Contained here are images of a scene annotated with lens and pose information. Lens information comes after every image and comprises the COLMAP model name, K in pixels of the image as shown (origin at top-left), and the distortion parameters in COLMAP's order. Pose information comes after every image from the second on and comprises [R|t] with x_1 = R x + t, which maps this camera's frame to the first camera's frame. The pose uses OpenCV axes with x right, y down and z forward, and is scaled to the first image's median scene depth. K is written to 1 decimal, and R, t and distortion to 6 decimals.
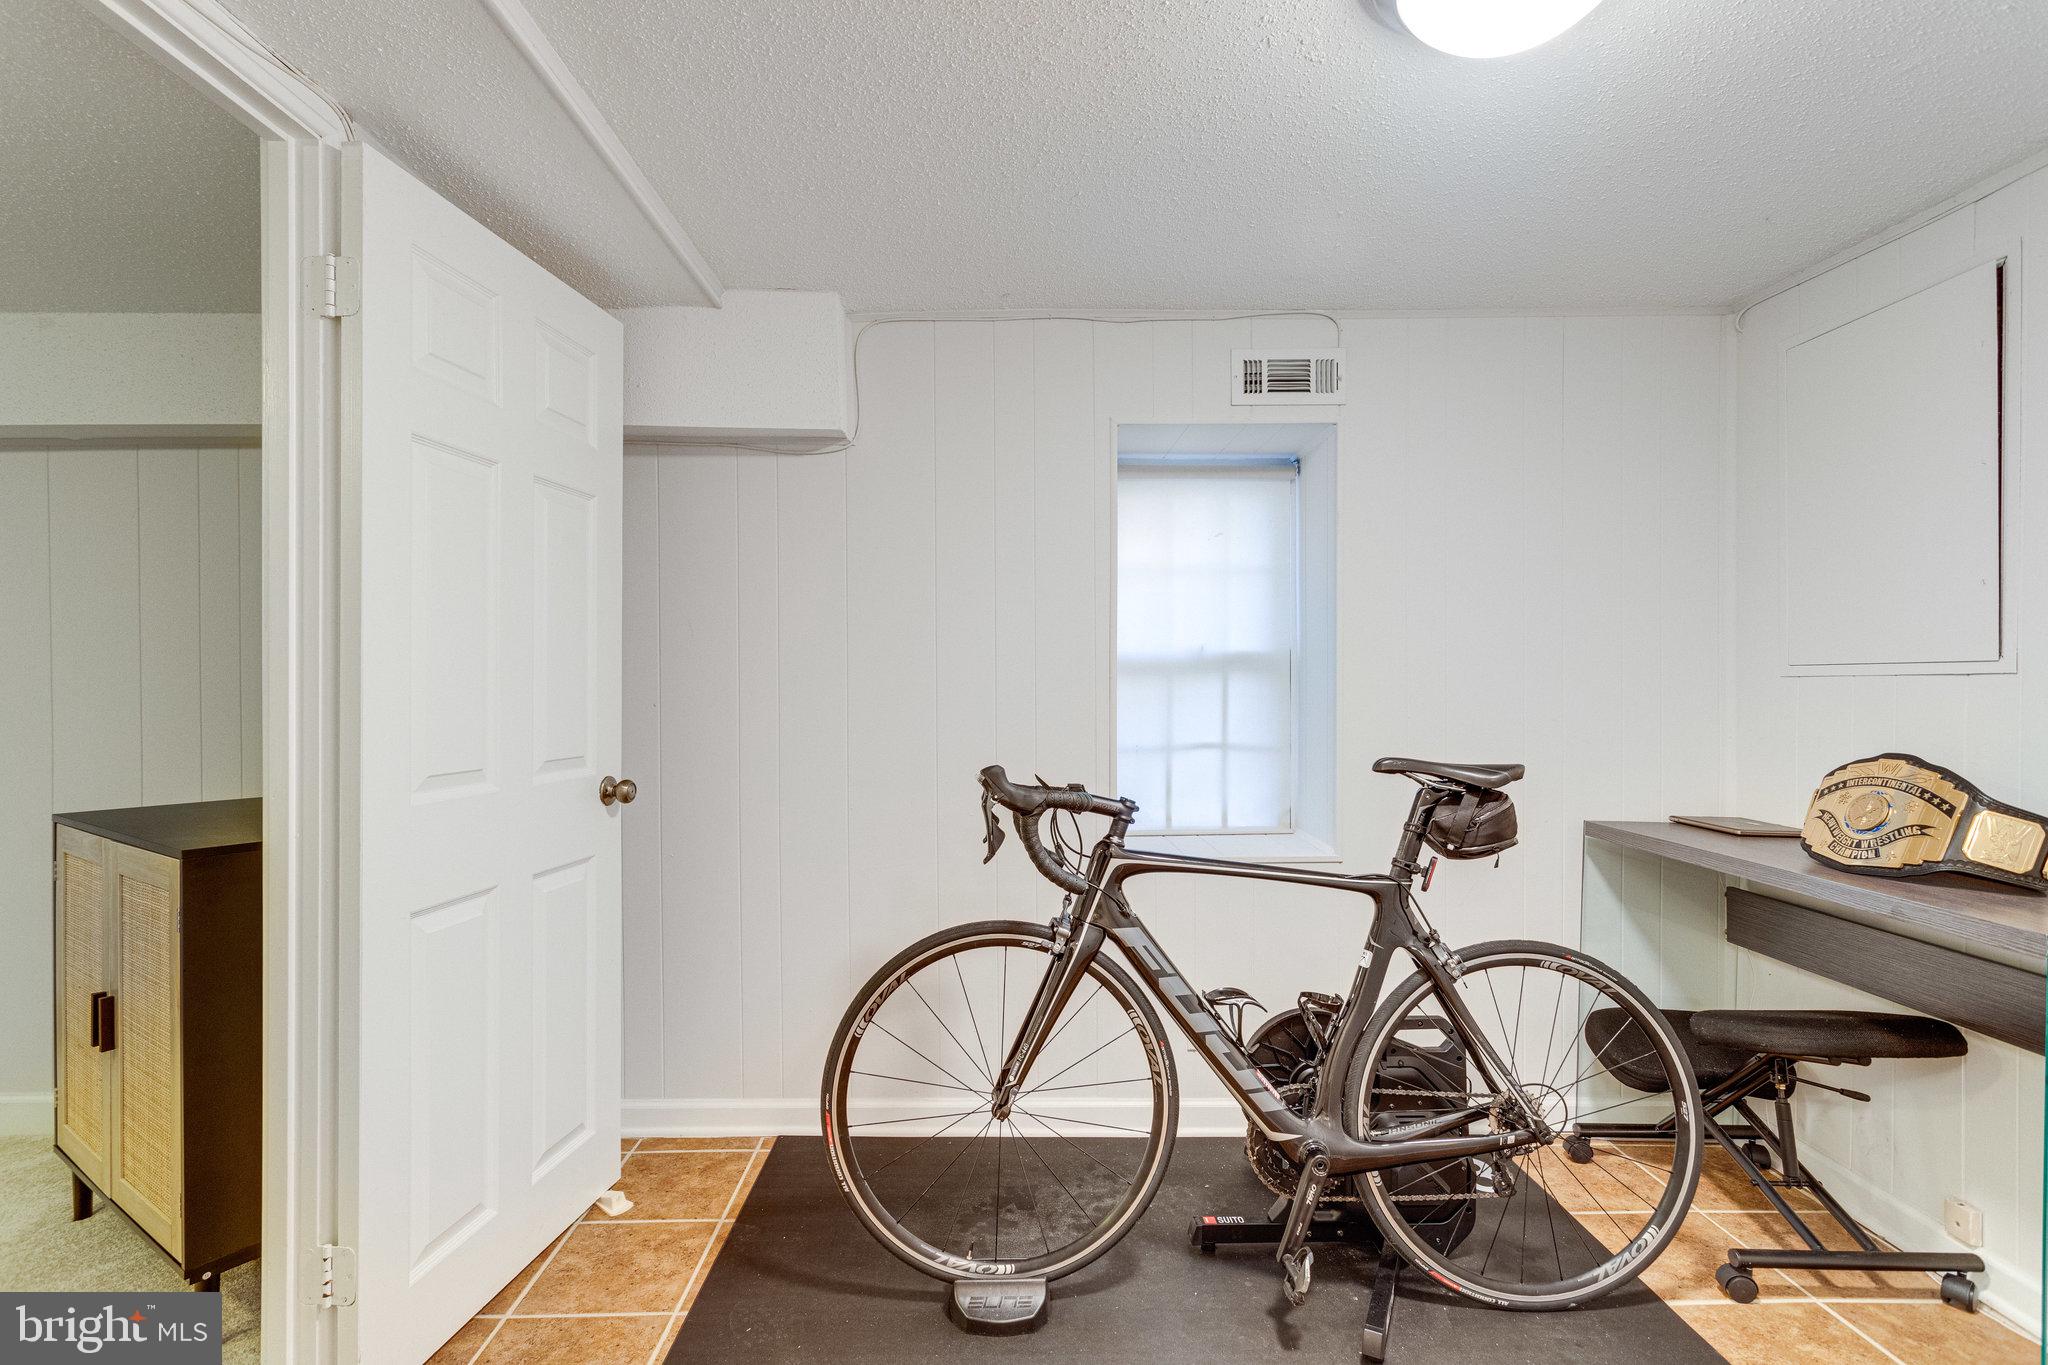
lens RADIAL K [[982.2, 0, 1024.0], [0, 982.2, 682.5], [0, 0, 1]] dist [0.001463, 0.000963]
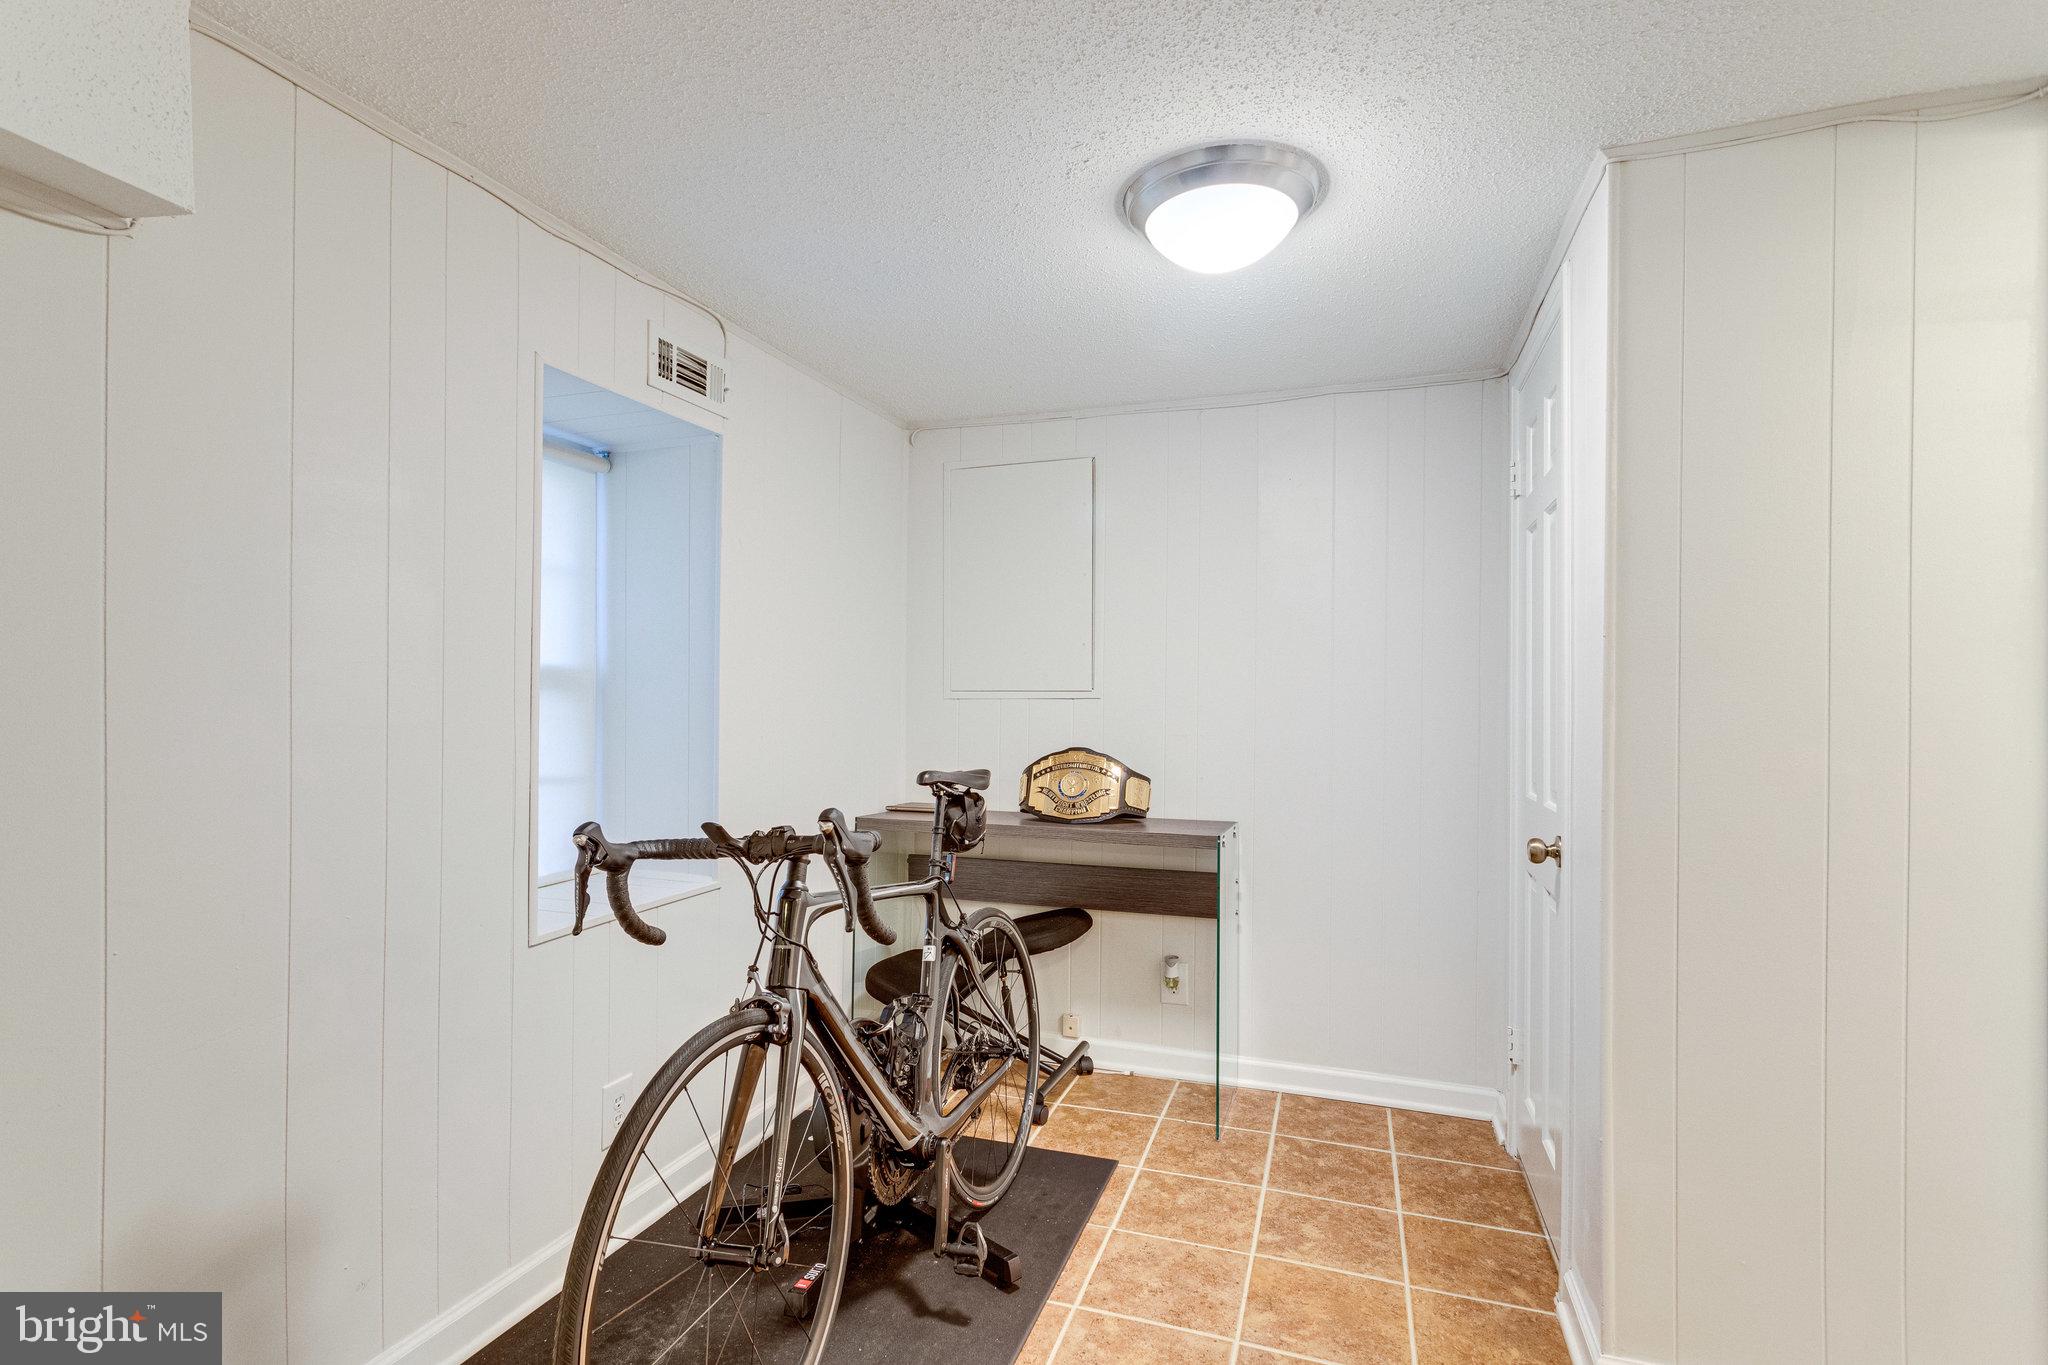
lens RADIAL K [[976.2, 0, 1028.1], [0, 976.2, 691.0], [0, 0, 1]] dist [-0.000345, 0.000659]
pose [[0.335265, 0.012442, 0.942042, -0.642671], [-0.003980, 0.999923, -0.011790, -0.001740], [-0.942116, 0.000203, 0.335288, 0.515048]]
